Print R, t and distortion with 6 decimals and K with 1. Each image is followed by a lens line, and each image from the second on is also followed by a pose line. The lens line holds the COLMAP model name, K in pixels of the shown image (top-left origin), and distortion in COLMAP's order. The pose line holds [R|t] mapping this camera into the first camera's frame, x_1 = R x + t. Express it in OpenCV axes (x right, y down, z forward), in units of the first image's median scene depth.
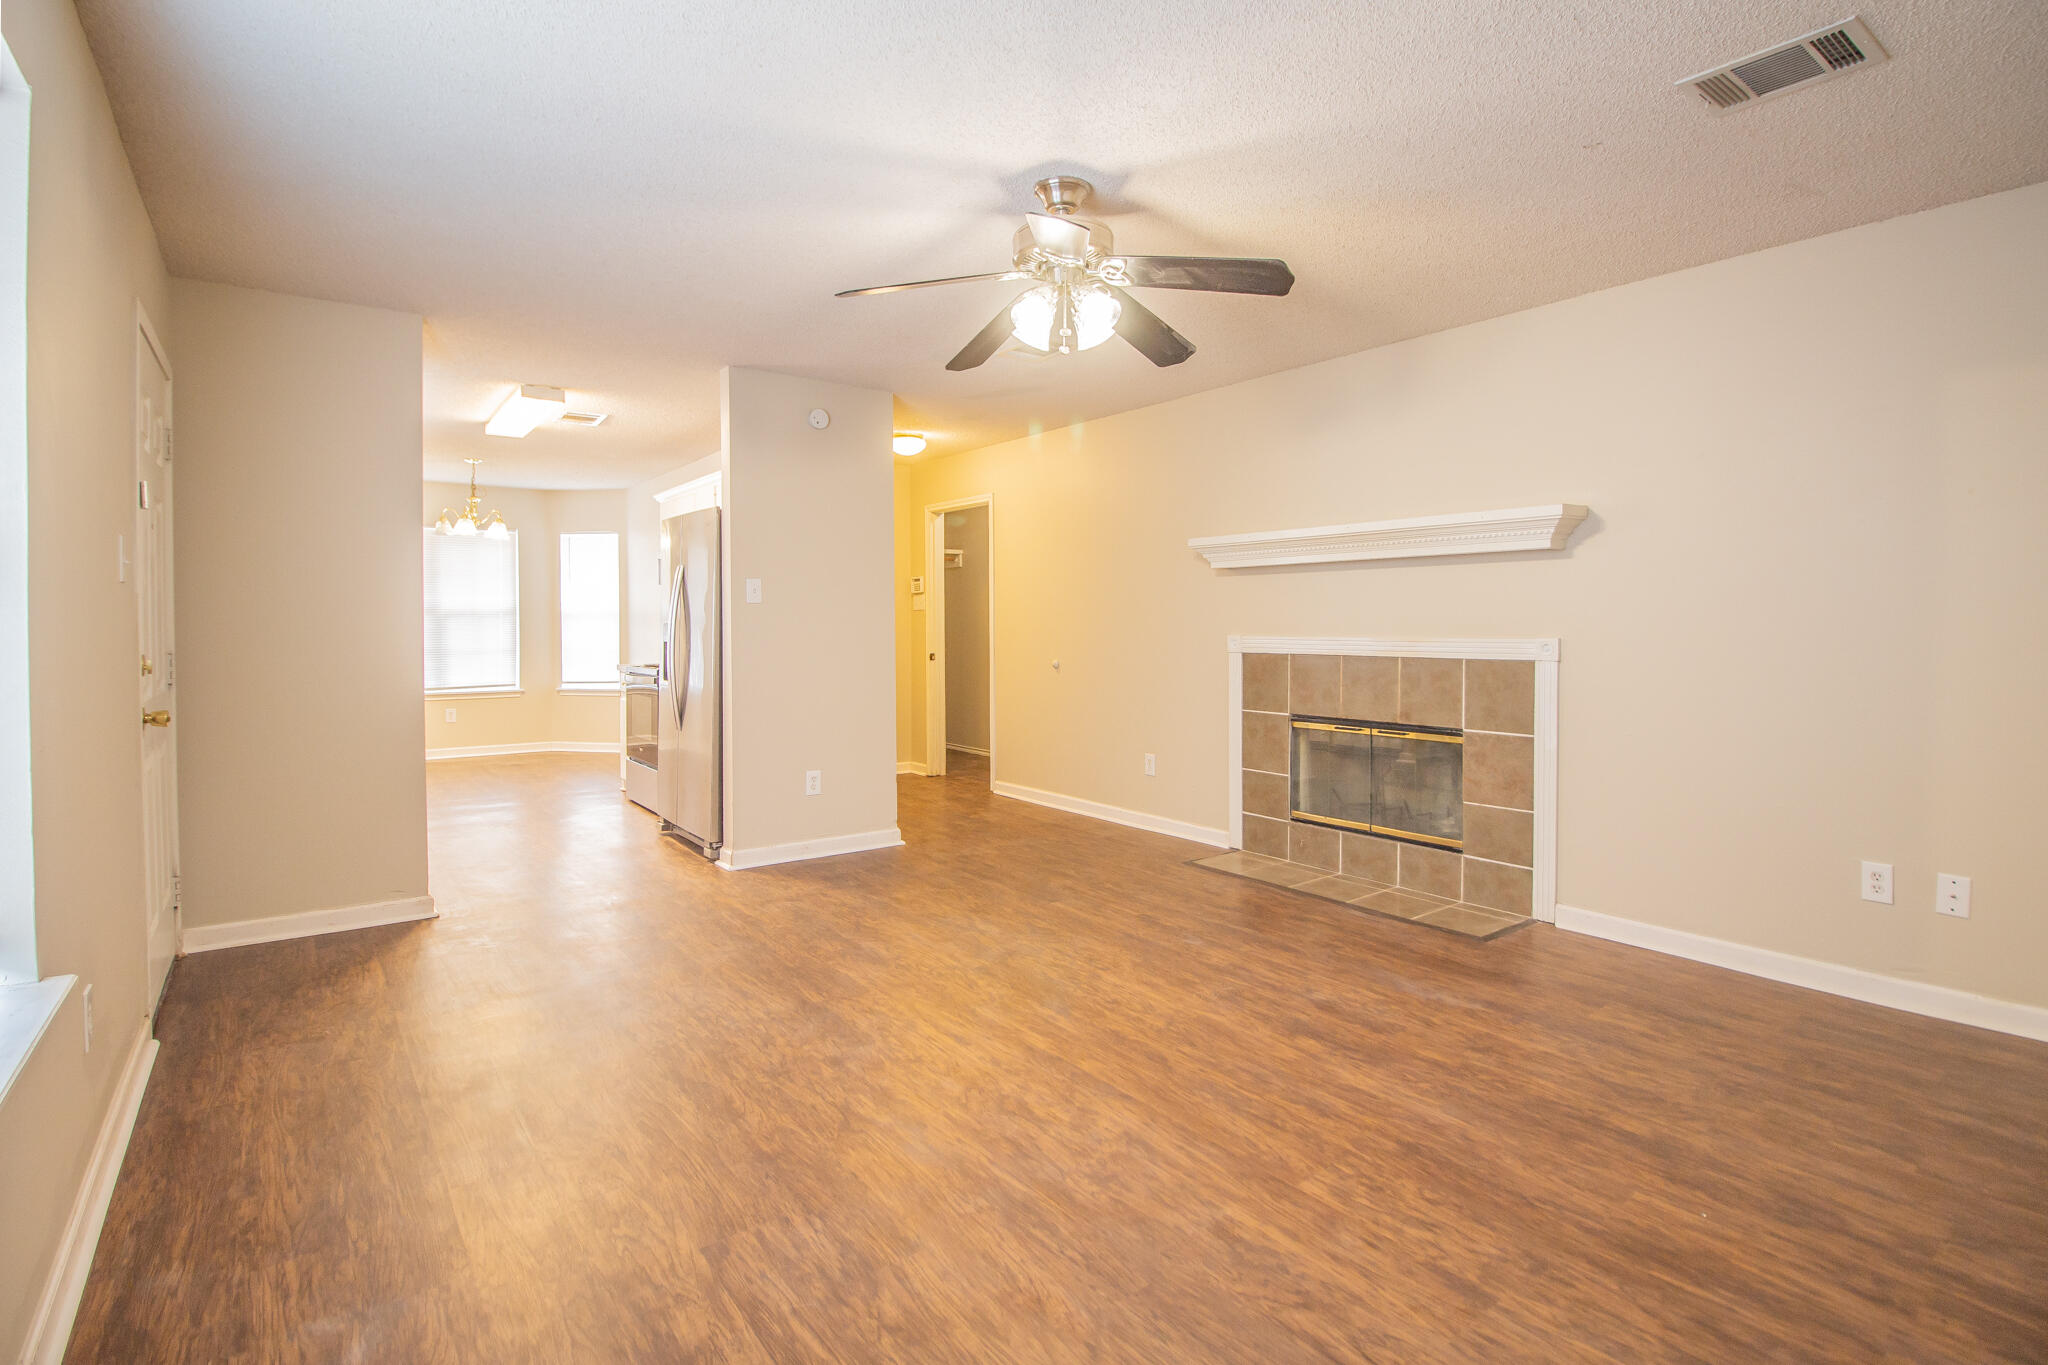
lens RADIAL K [[999.0, 0, 1054.2], [0, 999.0, 652.9], [0, 0, 1]] dist [-0.006588, -0.004405]
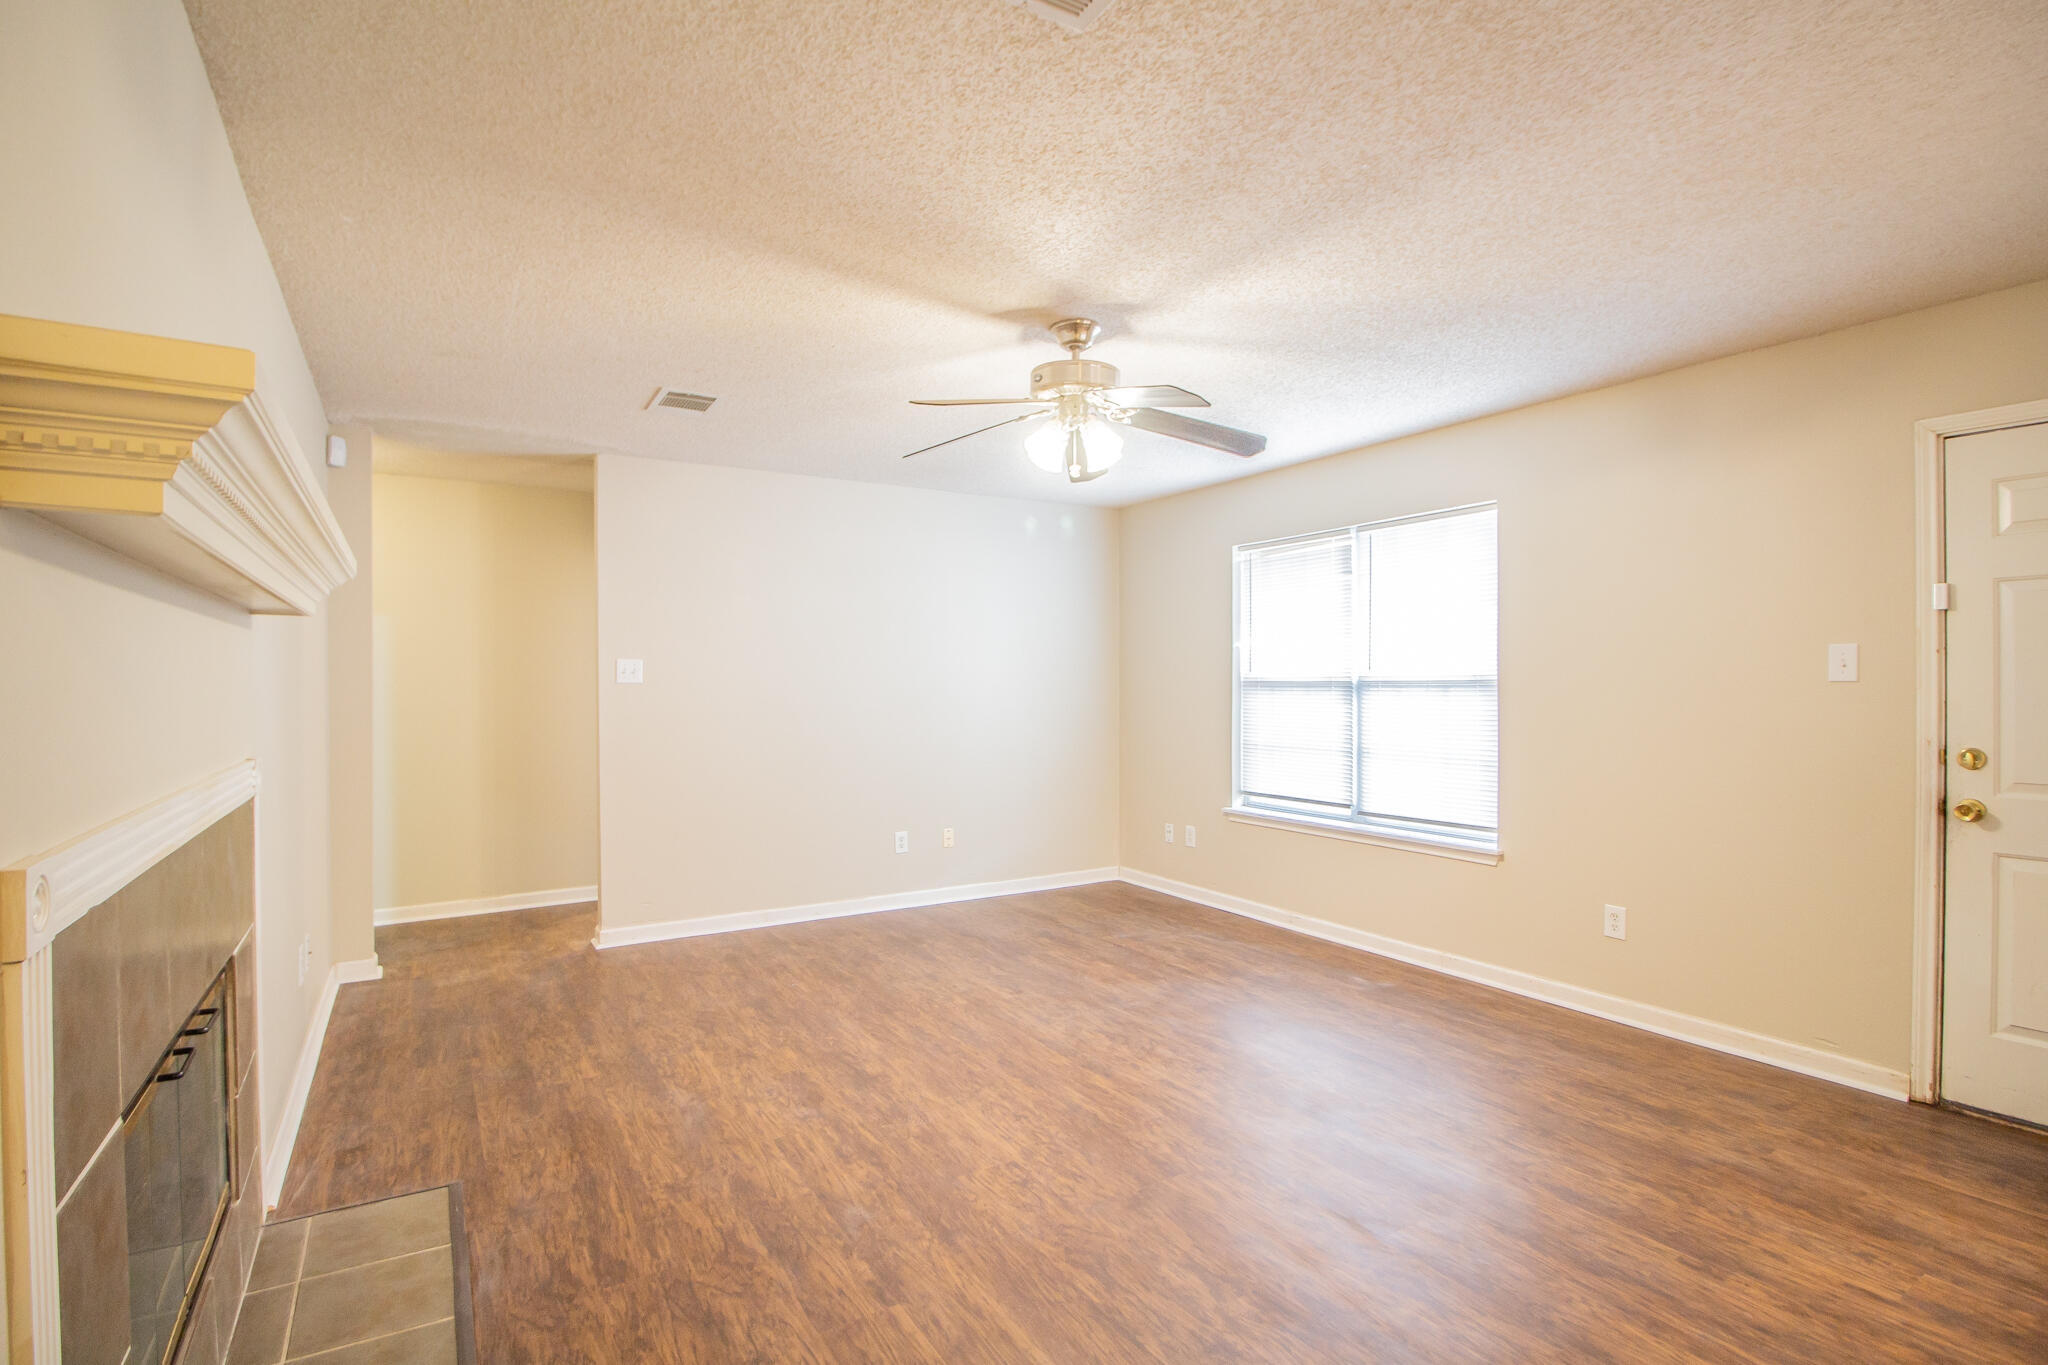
lens RADIAL K [[999.0, 0, 1021.8], [0, 999.0, 682.9], [0, 0, 1]] dist [-0.006588, -0.004405]
pose [[-0.994093, 0.003032, 0.108489, -0.051651], [0.006280, 0.999542, 0.029609, -0.102341], [-0.108350, 0.030116, -0.993657, 2.120698]]
